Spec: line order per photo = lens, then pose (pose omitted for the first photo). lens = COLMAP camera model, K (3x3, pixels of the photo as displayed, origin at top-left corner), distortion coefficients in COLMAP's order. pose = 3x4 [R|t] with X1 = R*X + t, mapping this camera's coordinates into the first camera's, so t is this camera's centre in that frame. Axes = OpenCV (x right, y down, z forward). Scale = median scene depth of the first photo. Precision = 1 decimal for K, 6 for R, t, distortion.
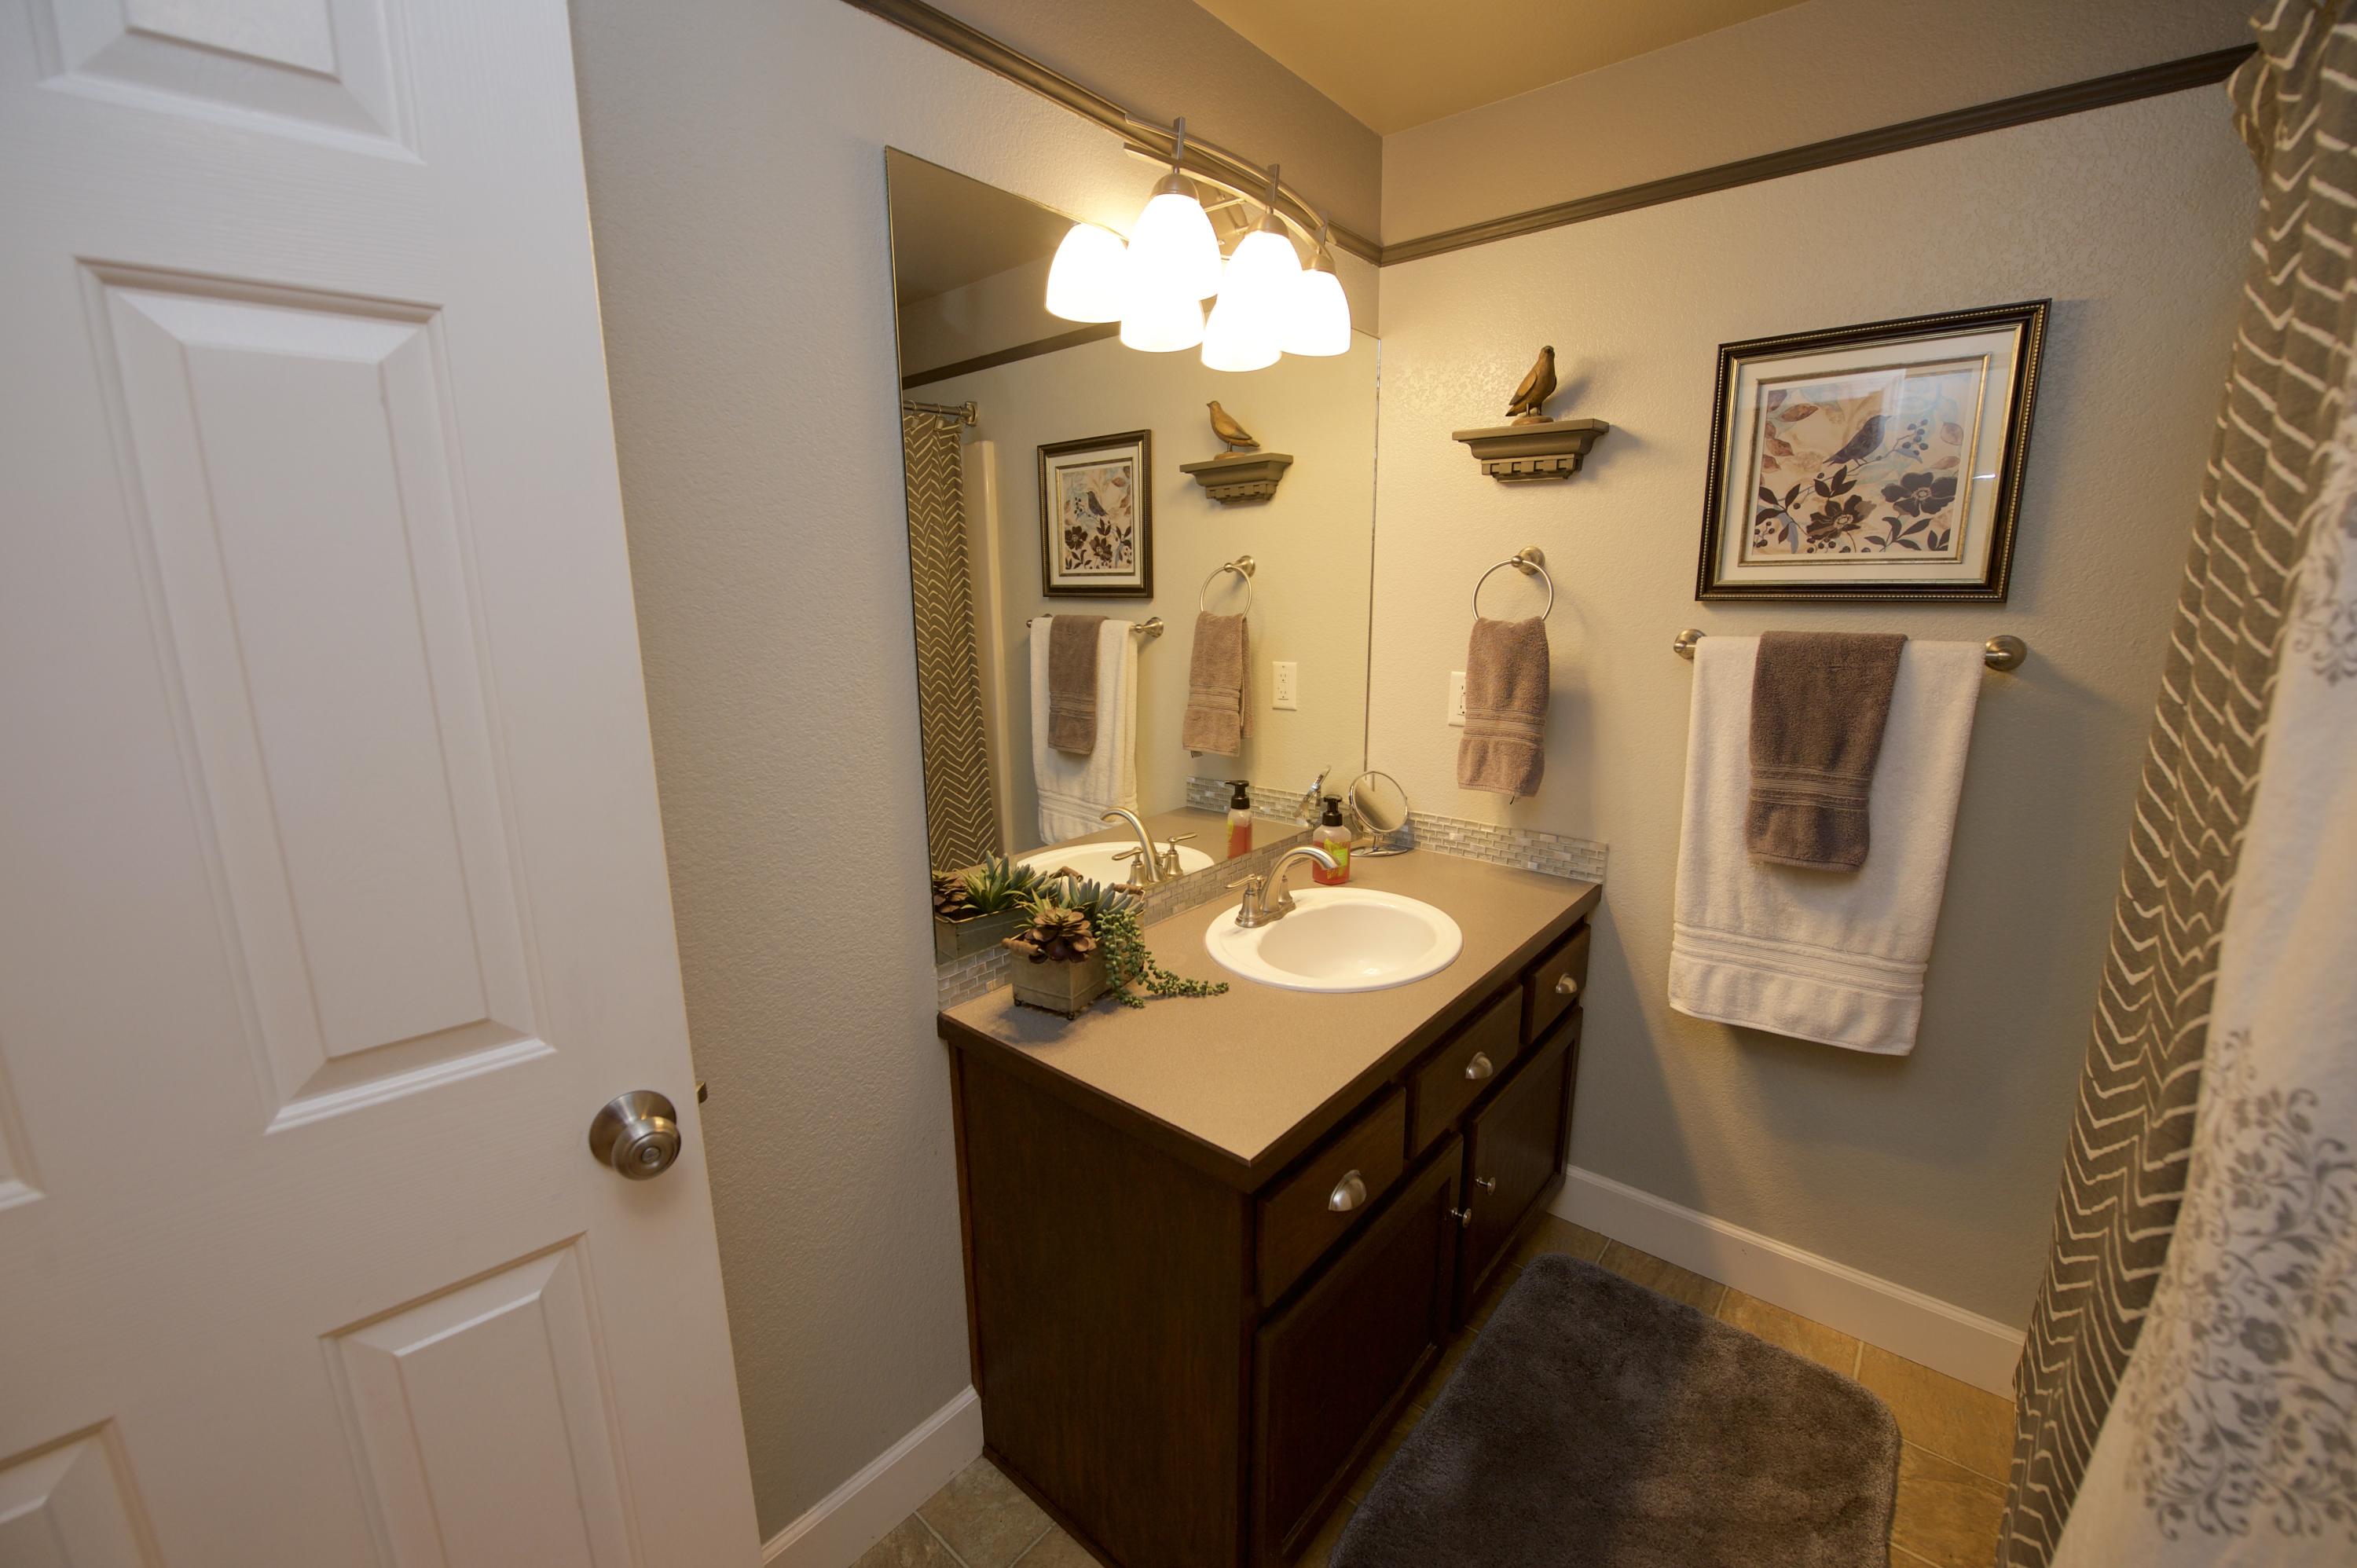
lens RADIAL K [[941.4, 0, 1183.1], [0, 941.4, 782.4], [0, 0, 1]] dist [-0.016955, -0.002137]
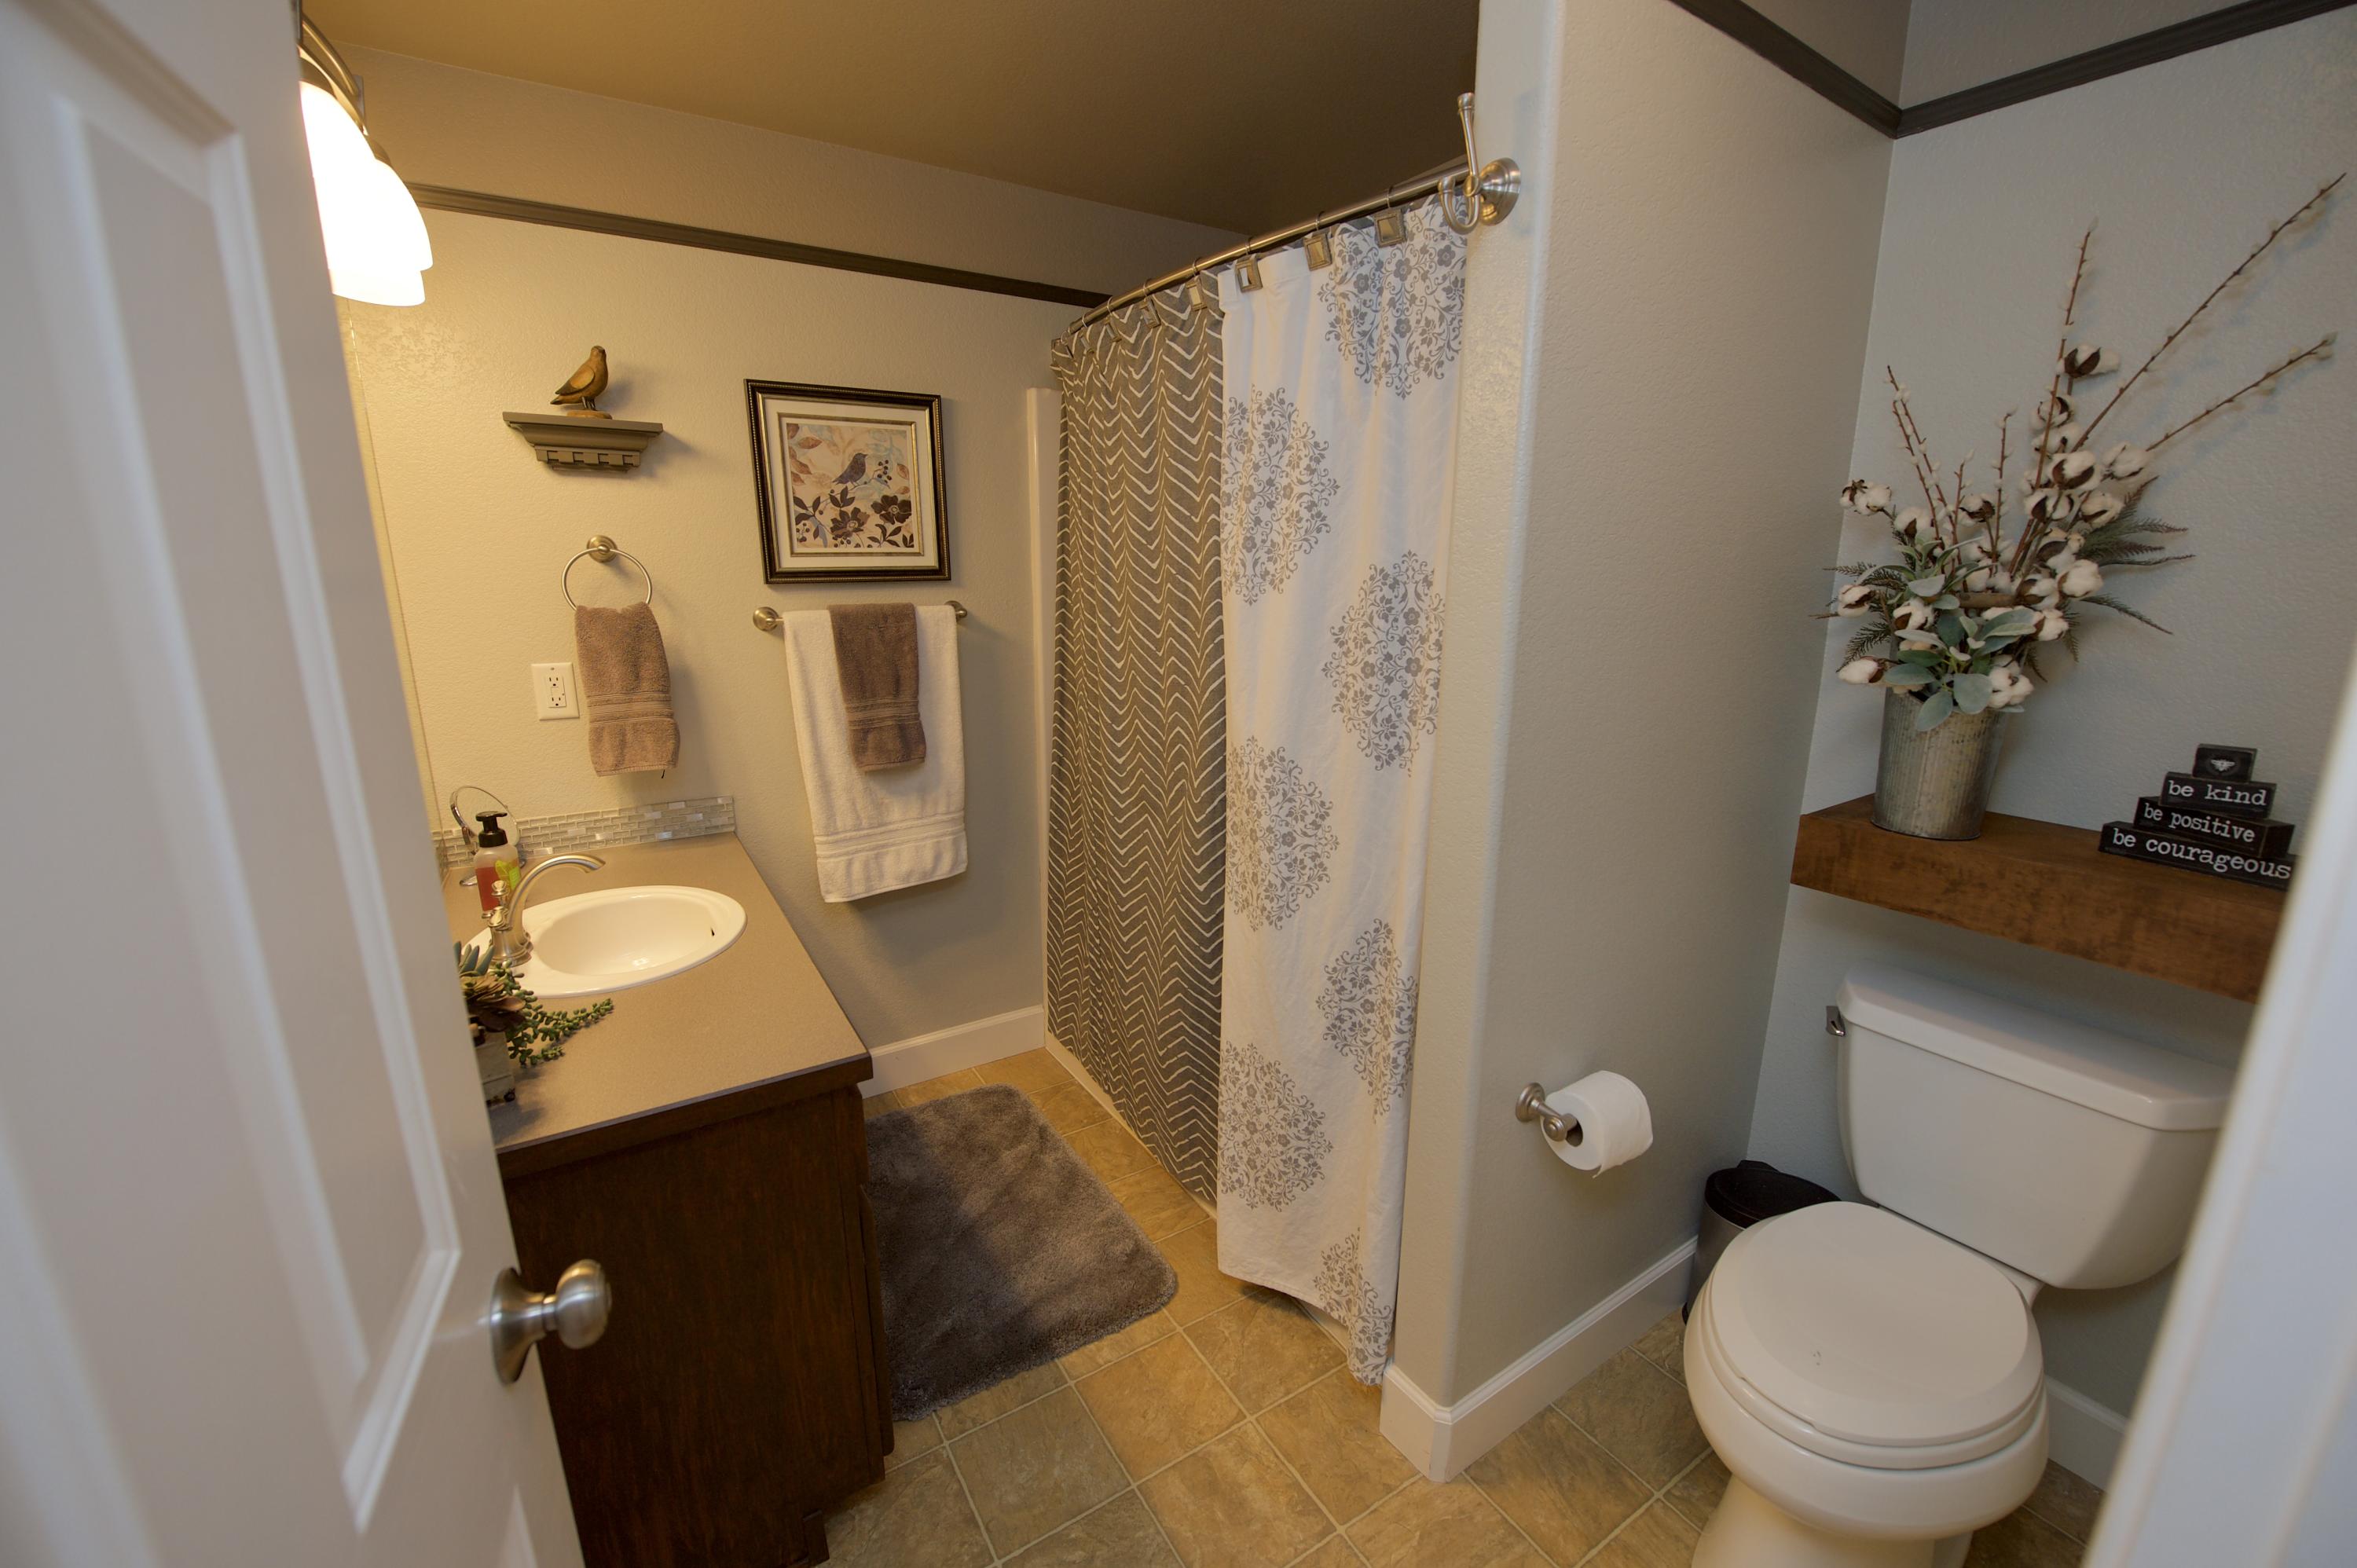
lens RADIAL K [[941.4, 0, 1186.7], [0, 941.4, 783.7], [0, 0, 1]] dist [-0.016955, -0.002137]
pose [[0.292667, -0.212655, 0.932268, -0.544770], [0.197132, 0.967432, 0.158791, -0.025877], [-0.935674, 0.137307, 0.325056, 0.111643]]
